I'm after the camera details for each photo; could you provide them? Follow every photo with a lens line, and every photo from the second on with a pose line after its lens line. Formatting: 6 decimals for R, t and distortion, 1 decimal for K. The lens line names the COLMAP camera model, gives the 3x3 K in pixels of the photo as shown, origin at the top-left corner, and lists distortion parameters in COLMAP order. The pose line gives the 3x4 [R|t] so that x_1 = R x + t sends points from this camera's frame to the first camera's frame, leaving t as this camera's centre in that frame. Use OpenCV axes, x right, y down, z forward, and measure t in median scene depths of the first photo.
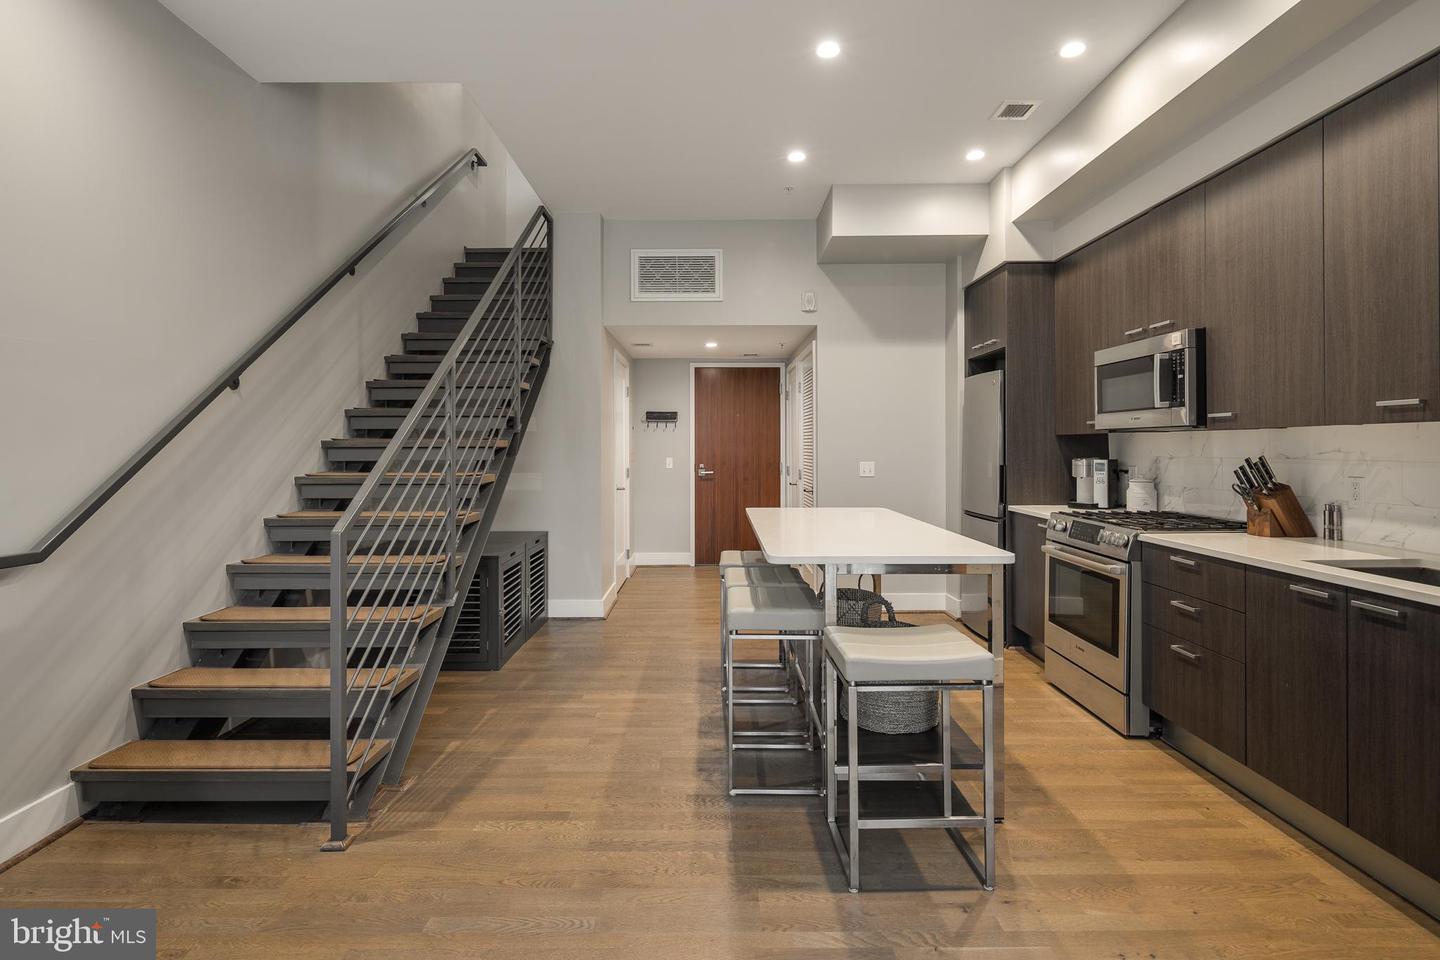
lens RADIAL K [[705.3, 0, 745.0], [0, 705.3, 449.7], [0, 0, 1]] dist [-0.000426, -0.001984]
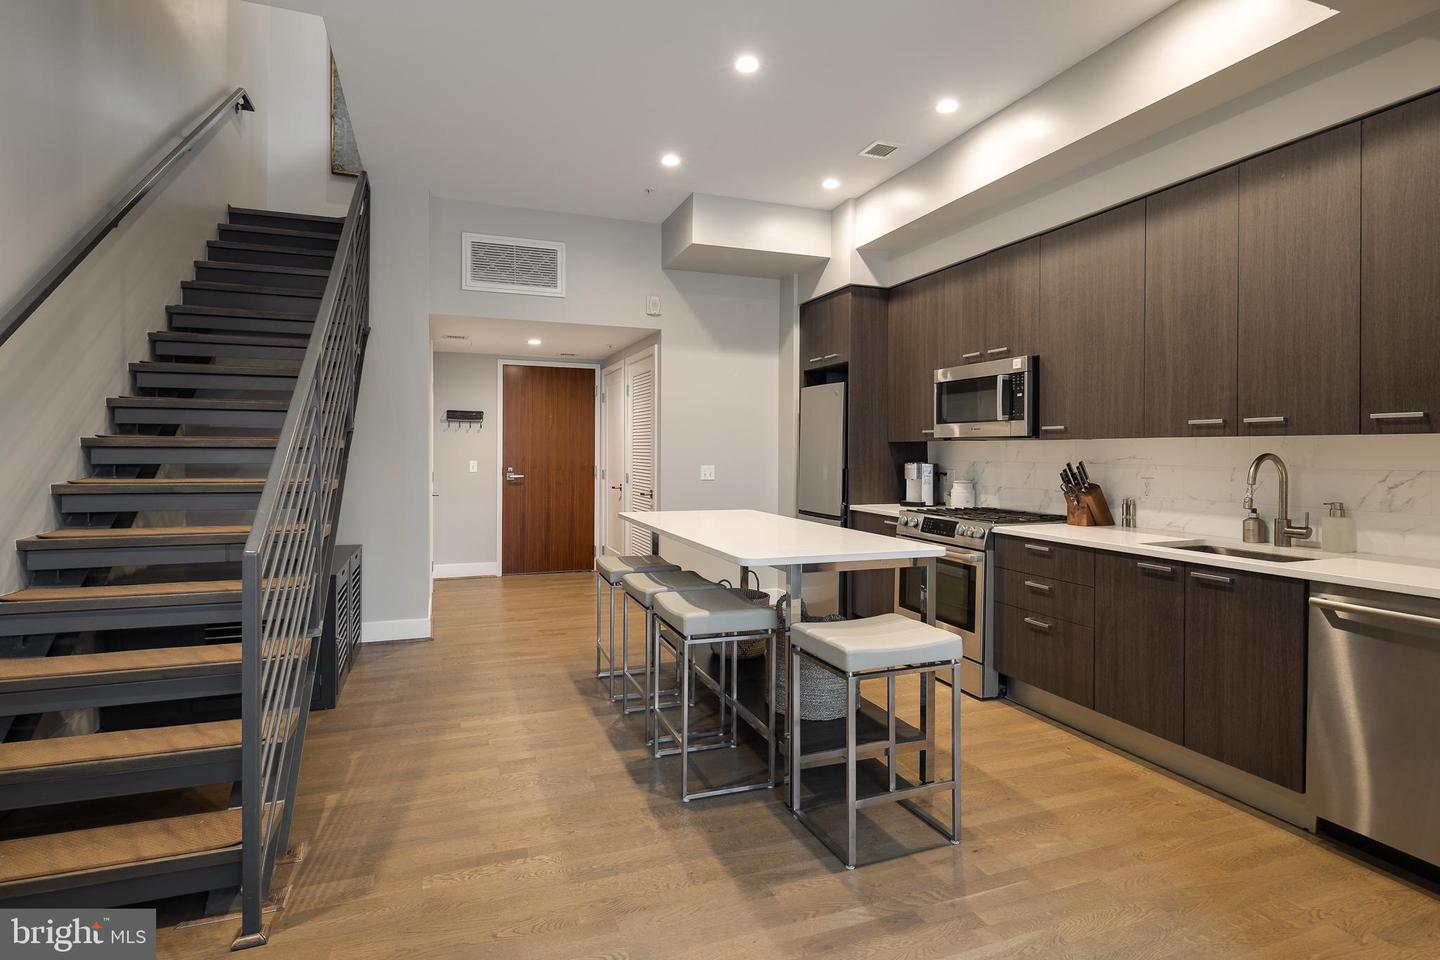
lens RADIAL K [[704.8, 0, 715.8], [0, 704.8, 456.6], [0, 0, 1]] dist [-0.000228, -0.001431]
pose [[0.939611, 0.005259, 0.342205, -0.272606], [-0.007162, 0.999965, 0.004299, -0.000266], [-0.342170, -0.006490, 0.939616, 0.047675]]
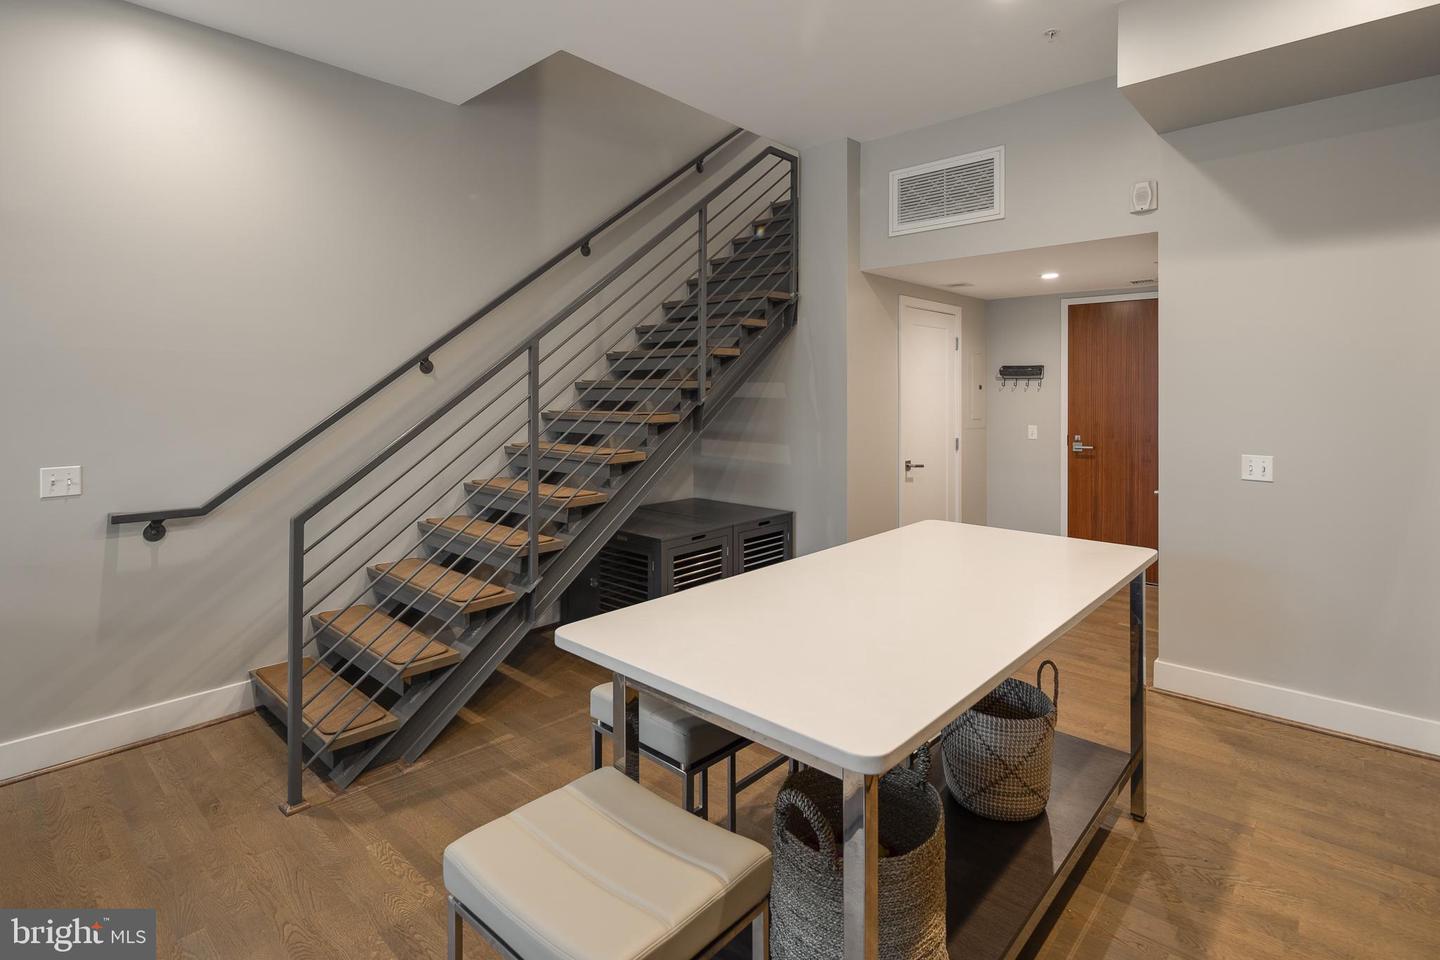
lens RADIAL K [[732.0, 0, 679.9], [0, 732.0, 393.2], [0, 0, 1]] dist [0.001120, -0.000222]
pose [[0.722883, 0.001559, -0.690968, 0.403664], [-0.004815, 0.999985, -0.002781, -0.047455], [0.690953, 0.005338, 0.722880, 0.385828]]
